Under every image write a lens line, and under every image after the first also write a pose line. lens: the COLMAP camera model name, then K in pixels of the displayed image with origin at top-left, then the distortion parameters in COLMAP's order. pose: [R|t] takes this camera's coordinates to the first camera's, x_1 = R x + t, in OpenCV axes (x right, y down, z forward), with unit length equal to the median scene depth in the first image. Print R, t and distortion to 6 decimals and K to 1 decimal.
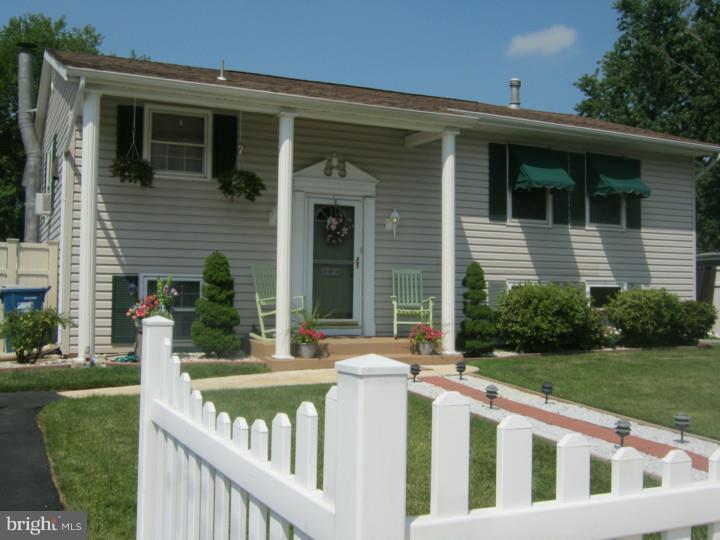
lens RADIAL K [[801.4, 0, 360.0], [0, 801.4, 270.0], [0, 0, 1]] dist [-0.093382, 0.036875]
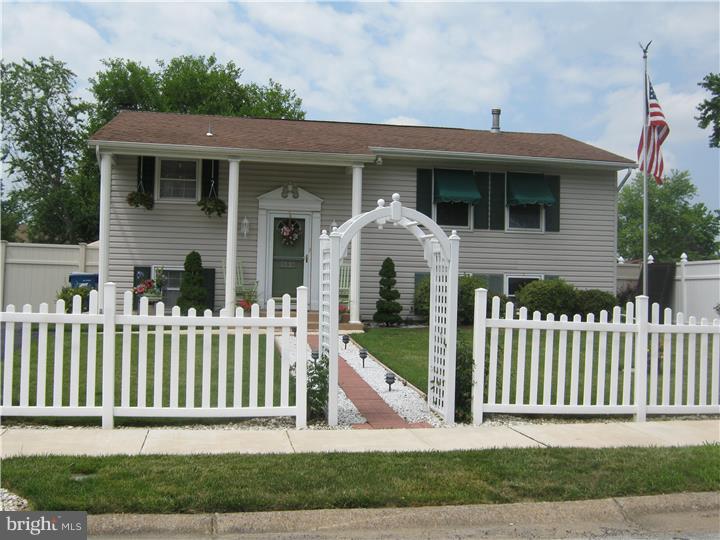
lens RADIAL K [[832.5, 0, 360.0], [0, 832.5, 270.0], [0, 0, 1]] dist [0.006253, -0.316101]
pose [[0.959236, 0.004894, -0.282563, 0.504337], [-0.004995, 0.999987, 0.000363, 0.010407], [0.282561, 0.001063, 0.959249, -0.386990]]
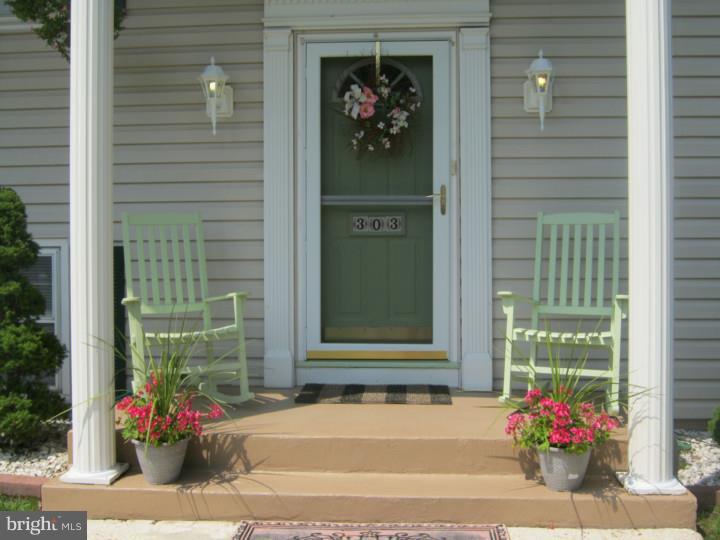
lens RADIAL K [[801.4, 0, 360.0], [0, 801.4, 270.0], [0, 0, 1]] dist [-0.093382, 0.036875]
pose [[0.882728, -0.007955, -0.469816, 0.143037], [0.029707, 0.998801, 0.038902, 0.008385], [0.468943, -0.048297, 0.881907, 0.639443]]
